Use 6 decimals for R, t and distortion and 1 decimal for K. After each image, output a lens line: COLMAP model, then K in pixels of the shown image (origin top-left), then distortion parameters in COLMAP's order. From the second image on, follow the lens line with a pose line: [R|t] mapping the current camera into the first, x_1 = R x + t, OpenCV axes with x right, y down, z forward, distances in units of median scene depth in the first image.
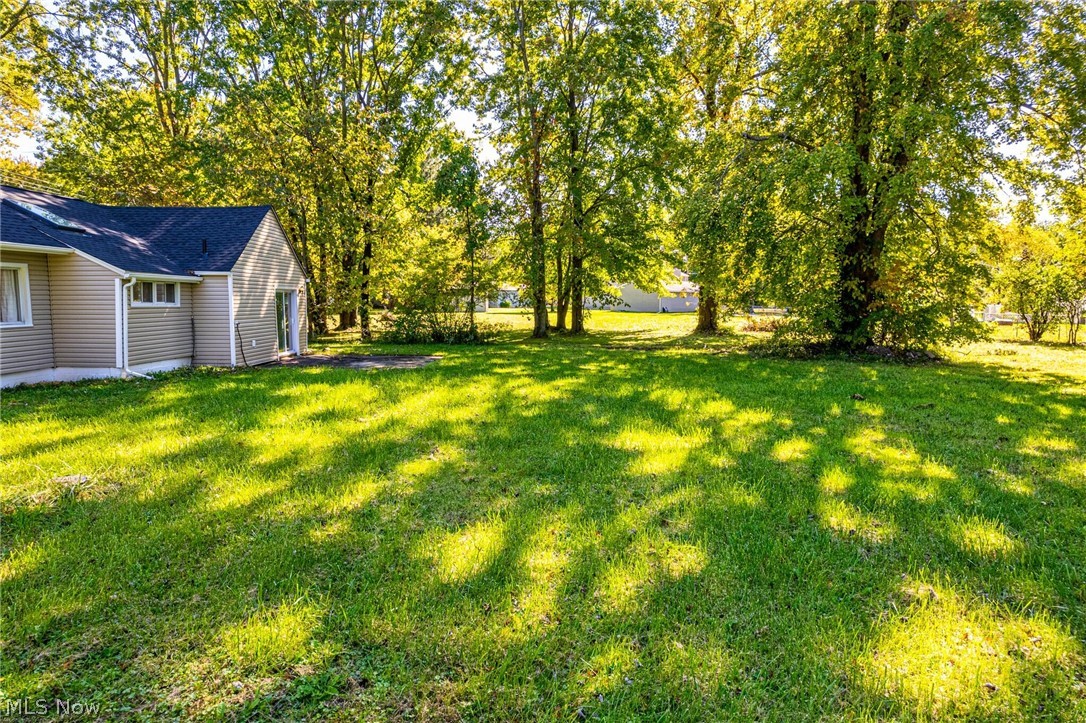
lens RADIAL K [[699.7, 0, 543.0], [0, 699.7, 361.5], [0, 0, 1]] dist [-0.065073, 0.055723]
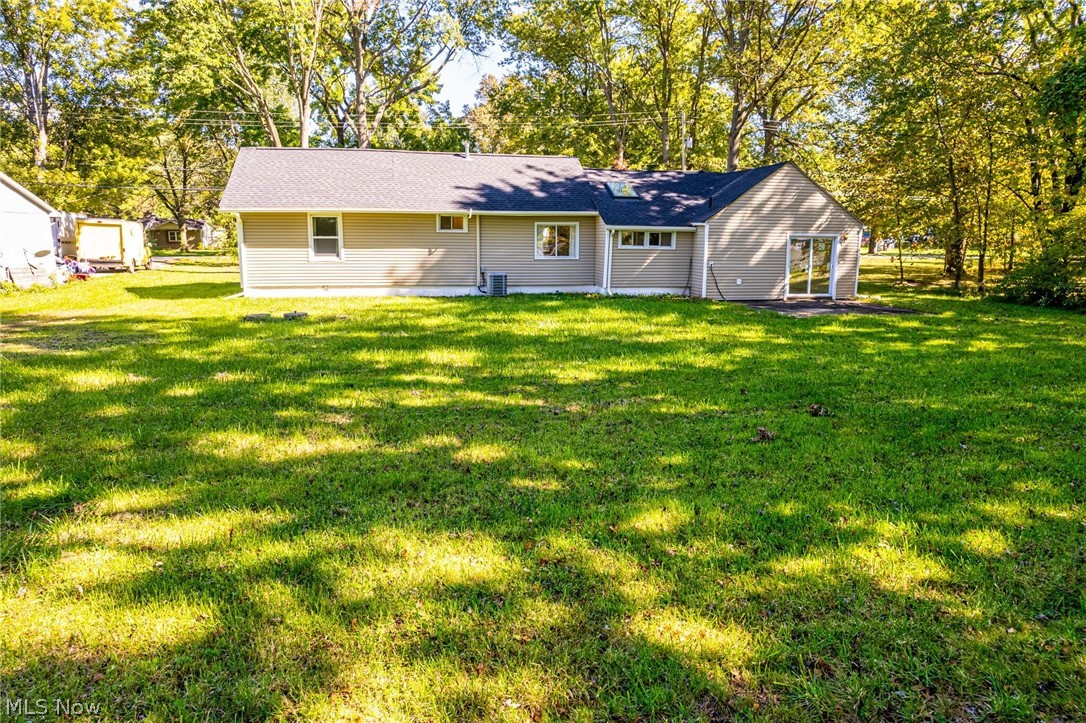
lens RADIAL K [[699.7, 0, 543.0], [0, 699.7, 361.5], [0, 0, 1]] dist [-0.065073, 0.055723]
pose [[0.175463, 0.179159, -0.968047, 0.842726], [-0.091874, 0.981990, 0.165087, -0.069013], [0.980190, 0.059972, 0.188763, 0.523533]]
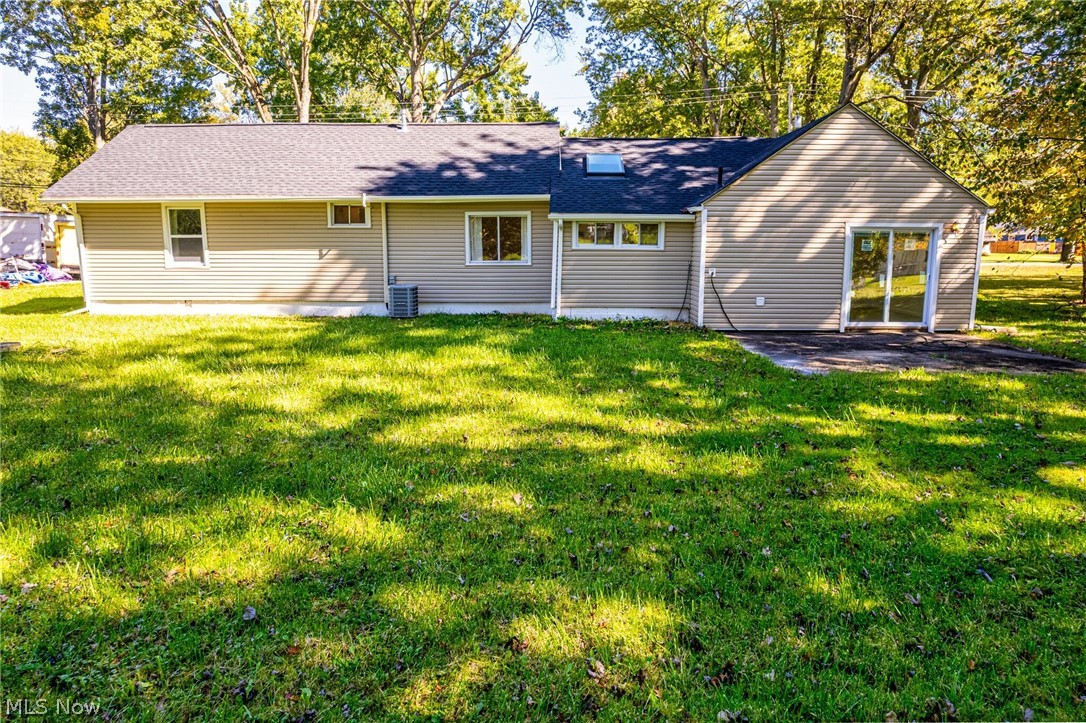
lens RADIAL K [[699.7, 0, 543.0], [0, 699.7, 361.5], [0, 0, 1]] dist [-0.065073, 0.055723]
pose [[-0.043580, 0.168861, -0.984676, 0.397292], [-0.086678, 0.981257, 0.172111, -0.083453], [0.995283, 0.092850, -0.028127, 0.932340]]
